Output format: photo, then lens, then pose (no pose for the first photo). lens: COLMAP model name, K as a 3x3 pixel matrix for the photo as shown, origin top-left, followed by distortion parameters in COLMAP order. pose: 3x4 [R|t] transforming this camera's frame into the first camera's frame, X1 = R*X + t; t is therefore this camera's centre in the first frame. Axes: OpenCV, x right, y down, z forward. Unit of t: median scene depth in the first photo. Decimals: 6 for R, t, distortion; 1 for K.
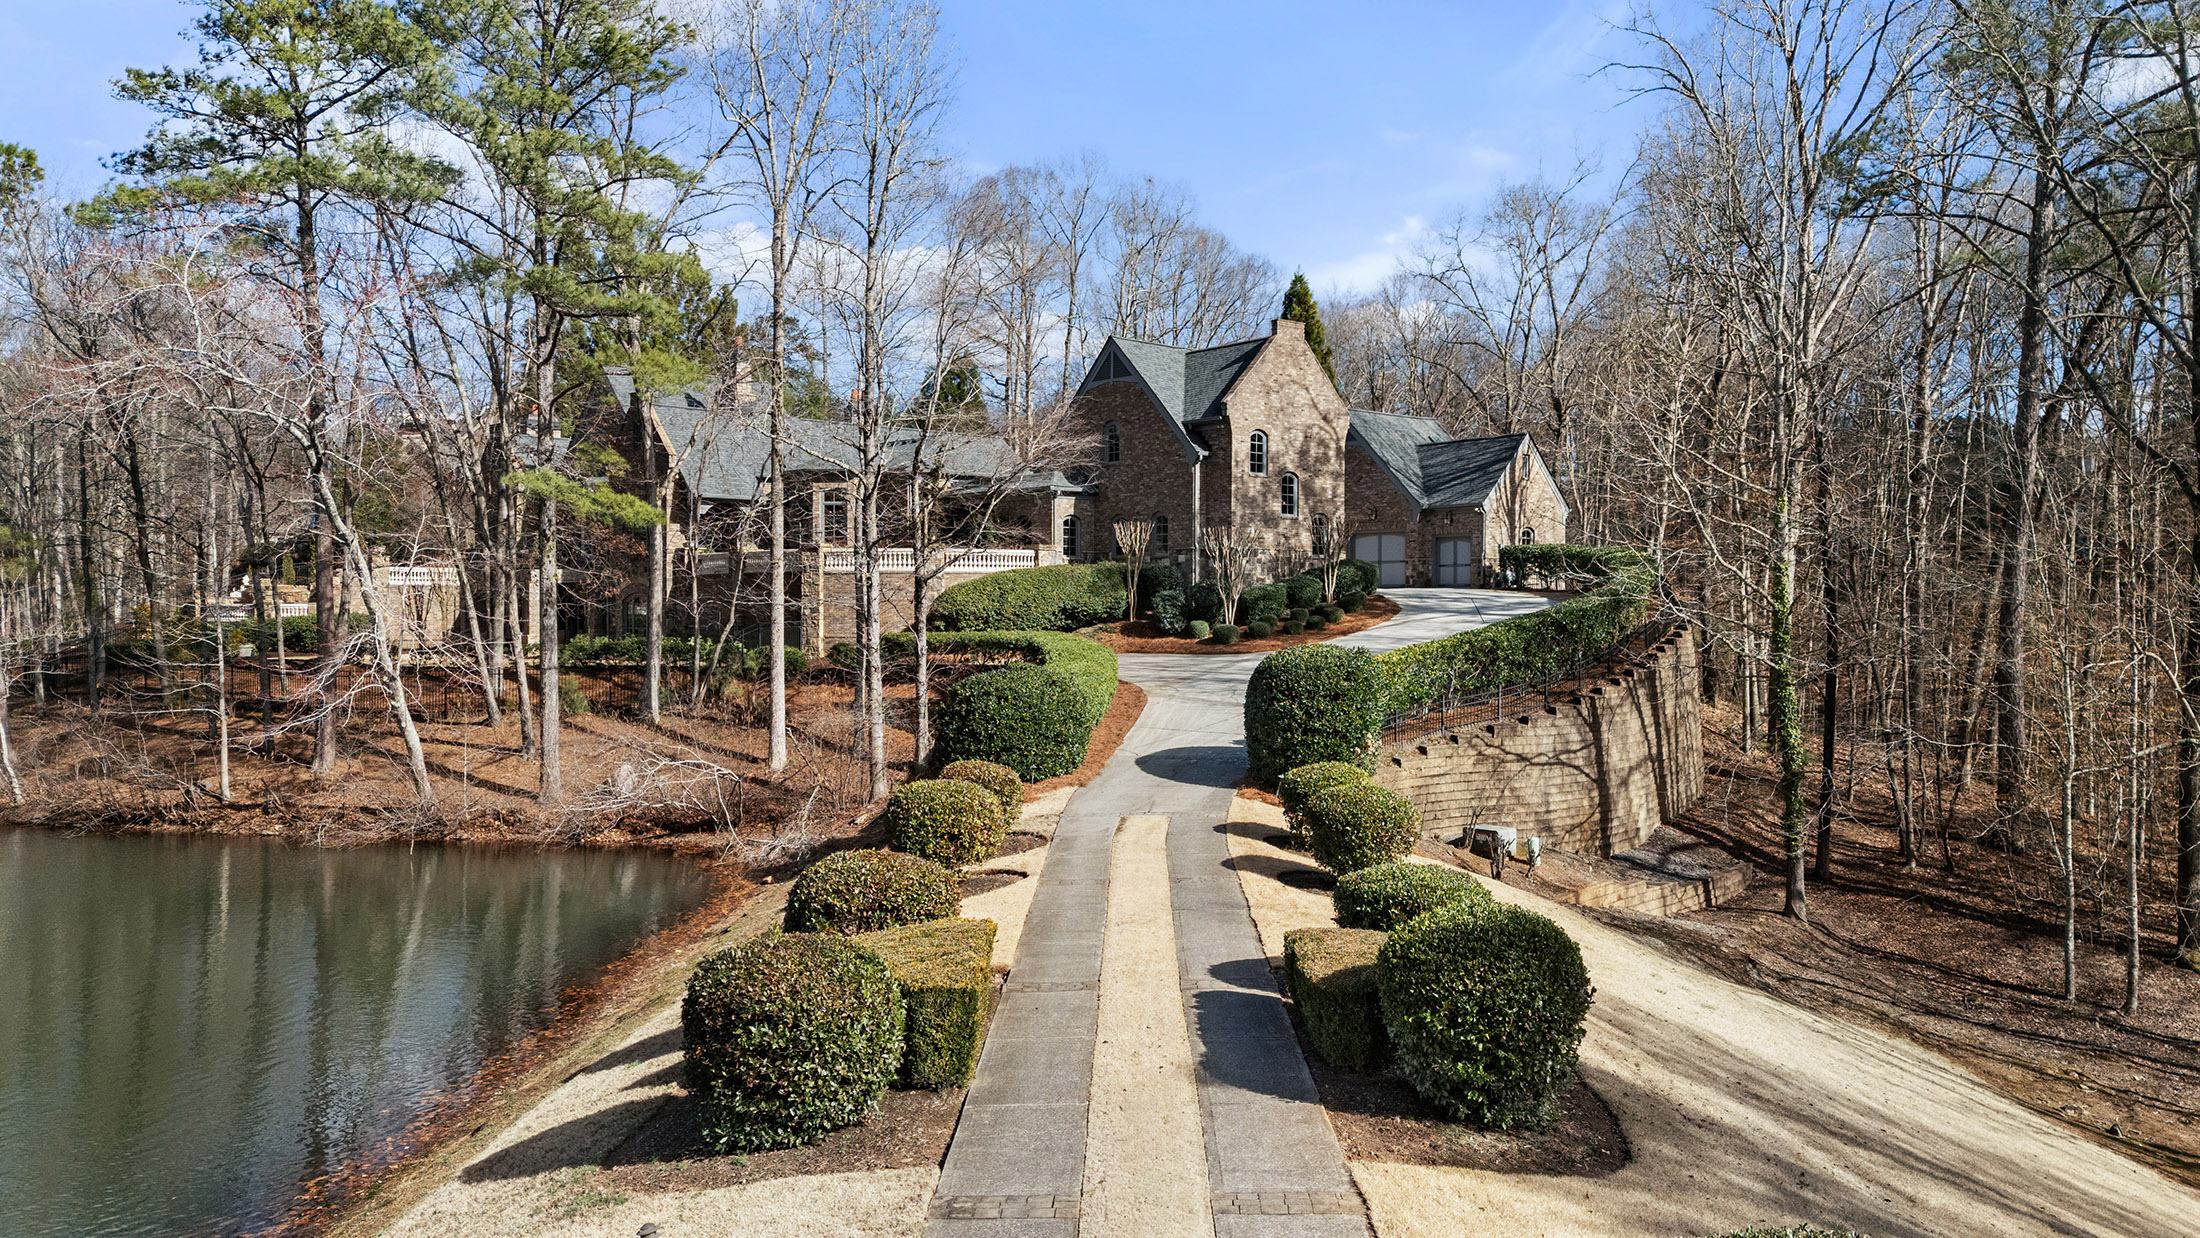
lens RADIAL K [[1619.1, 0, 1100.0], [0, 1619.1, 619.0], [0, 0, 1]] dist [0.110745, -0.173967]
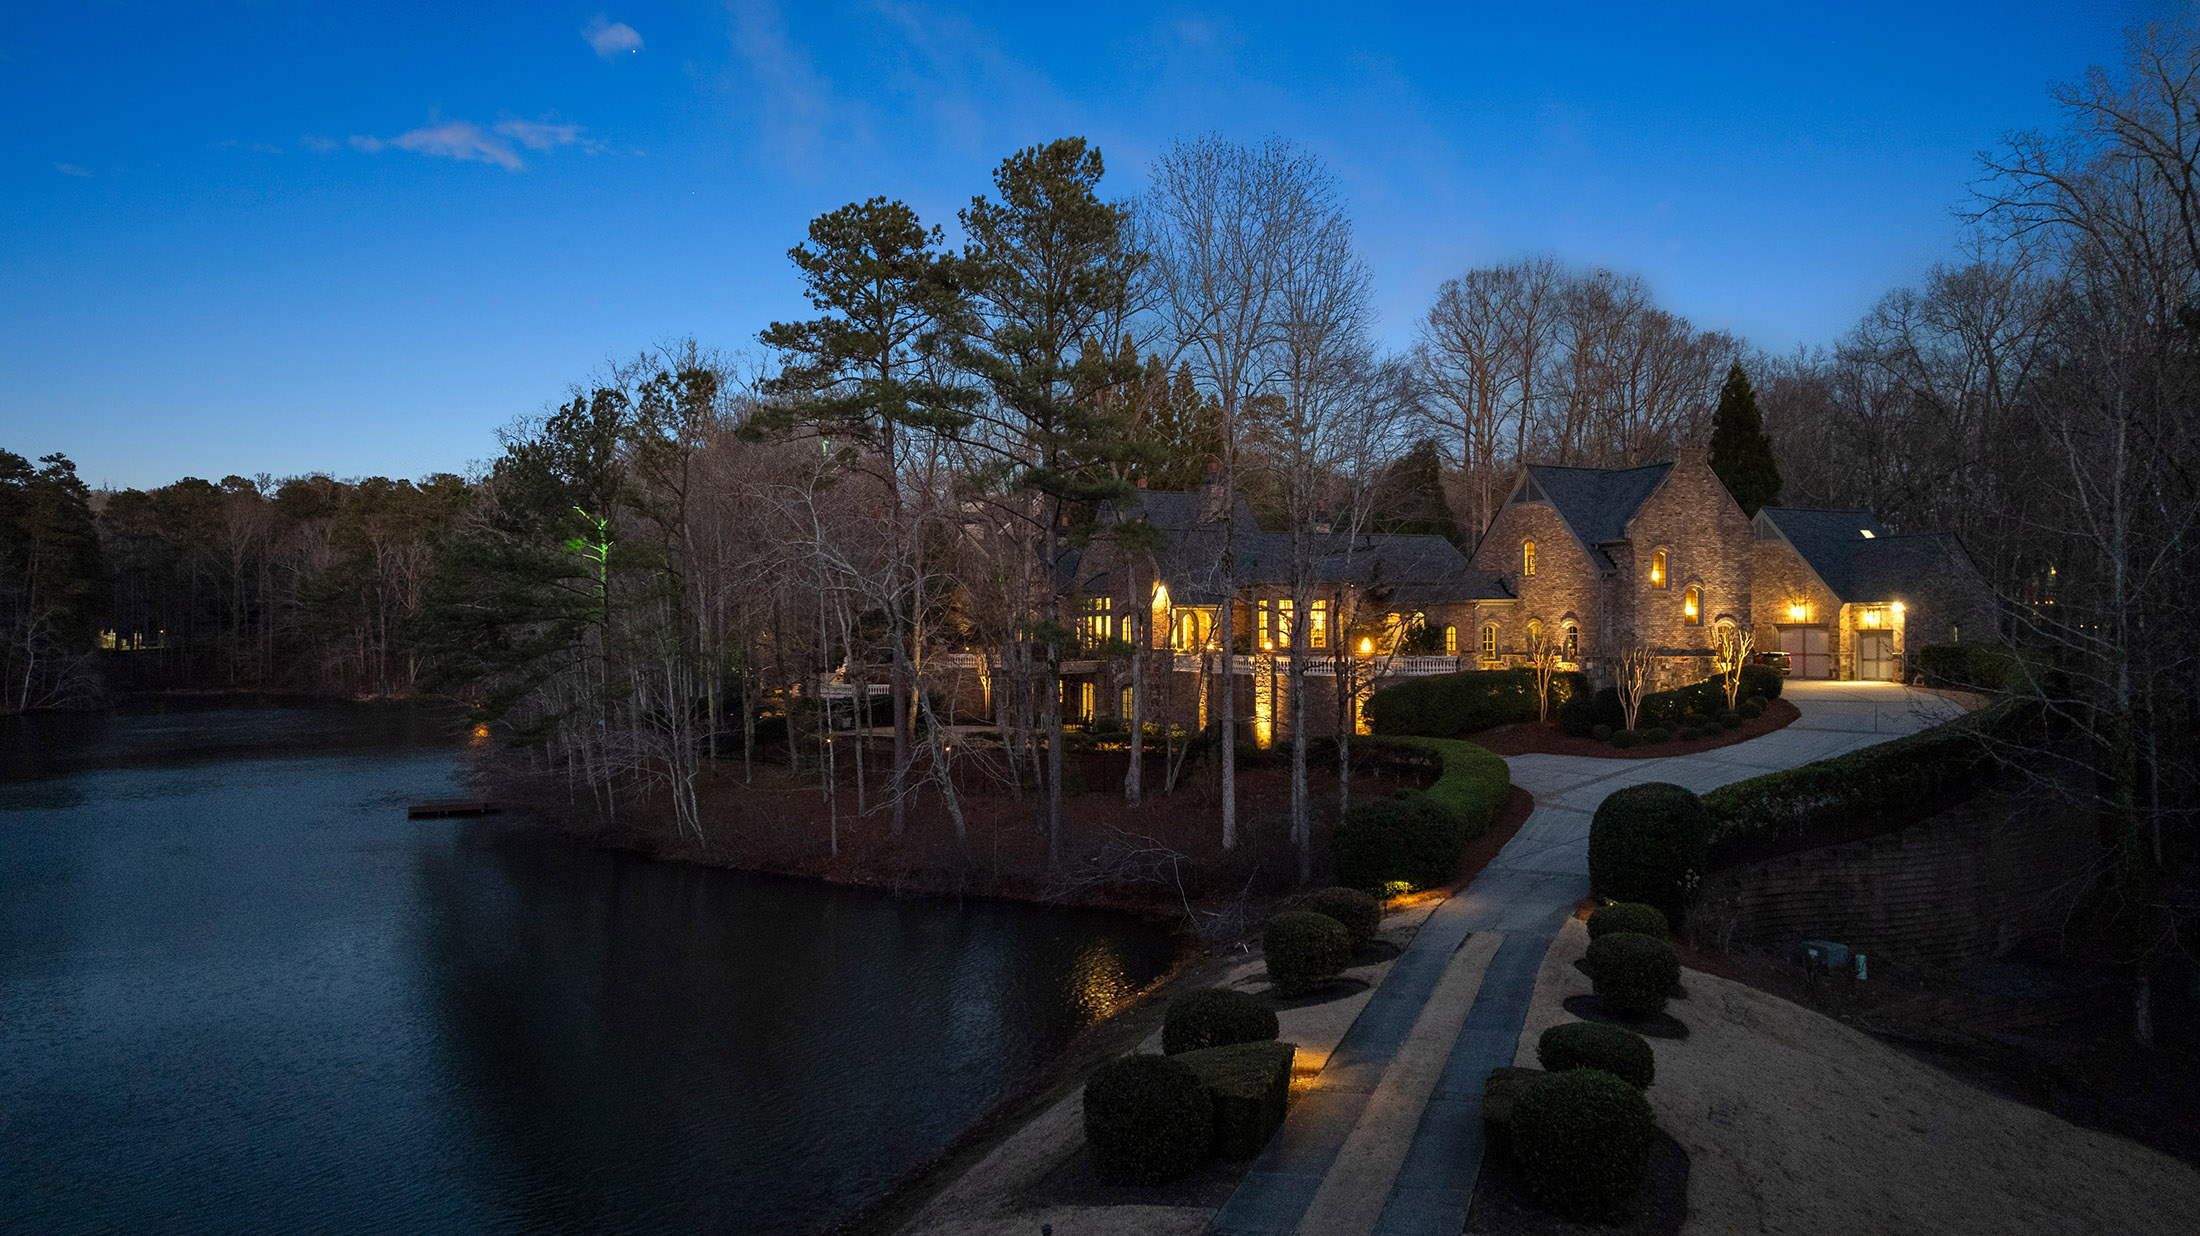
lens RADIAL K [[1562.4, 0, 1100.0], [0, 1562.4, 618.0], [0, 0, 1]] dist [-0.023428, 0.003853]
pose [[0.950935, -0.006243, -0.309328, 0.065493], [0.001552, 0.999880, -0.015409, -0.057005], [0.309387, 0.014172, 0.950831, -0.128699]]
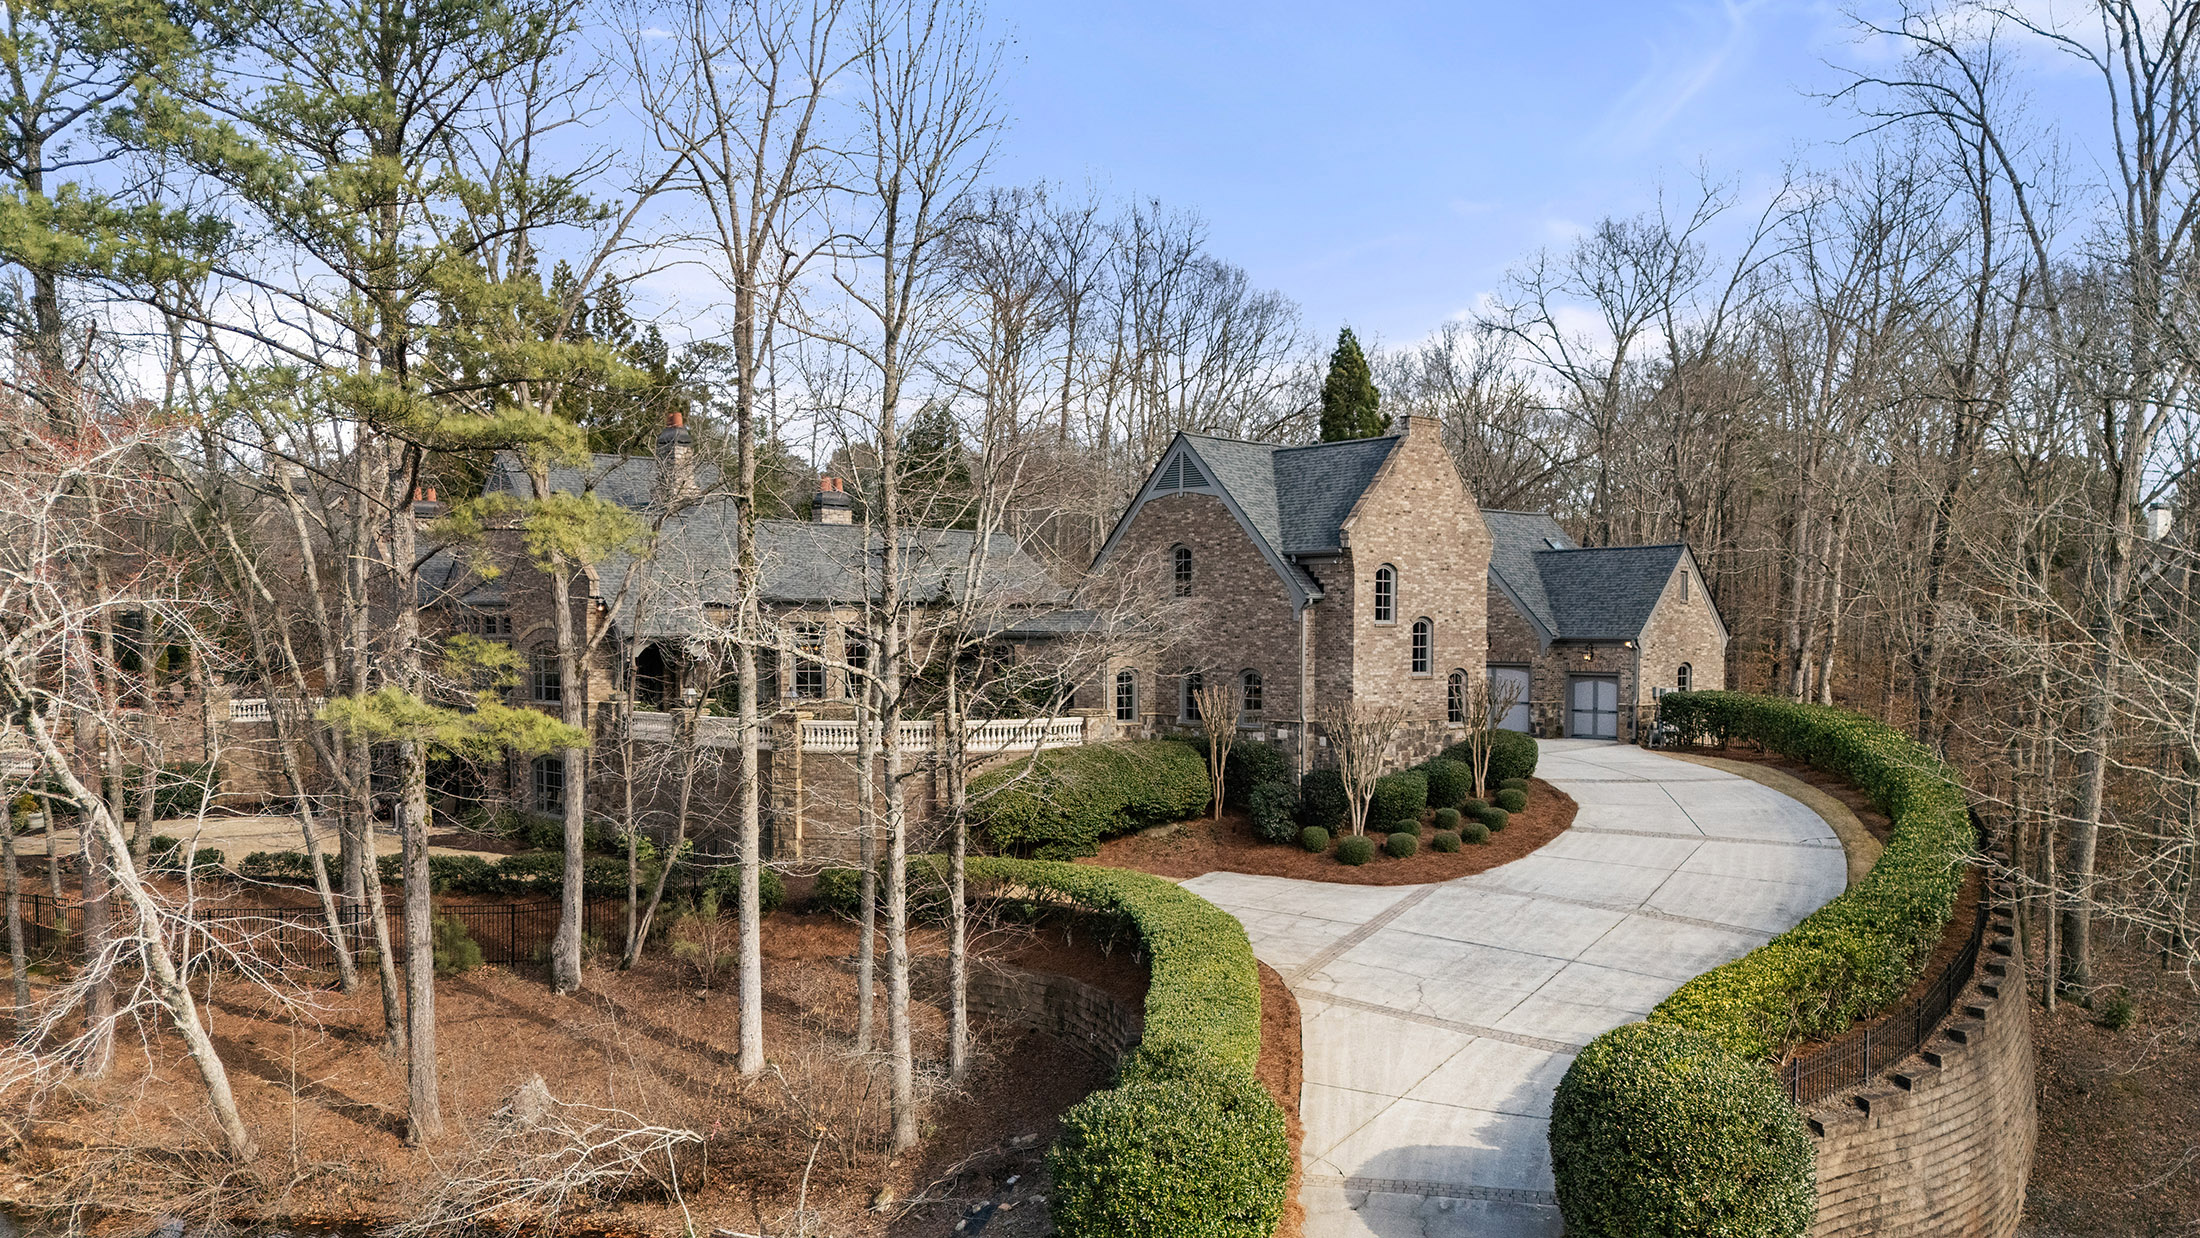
lens RADIAL K [[1650.2, 0, 1109.2], [0, 1650.2, 687.6], [0, 0, 1]] dist [0.095748, -0.113302]
pose [[0.999186, -0.000864, 0.040326, -0.064331], [-0.000326, 0.999565, 0.029495, -0.086180], [-0.040334, -0.029484, 0.998751, 0.250768]]
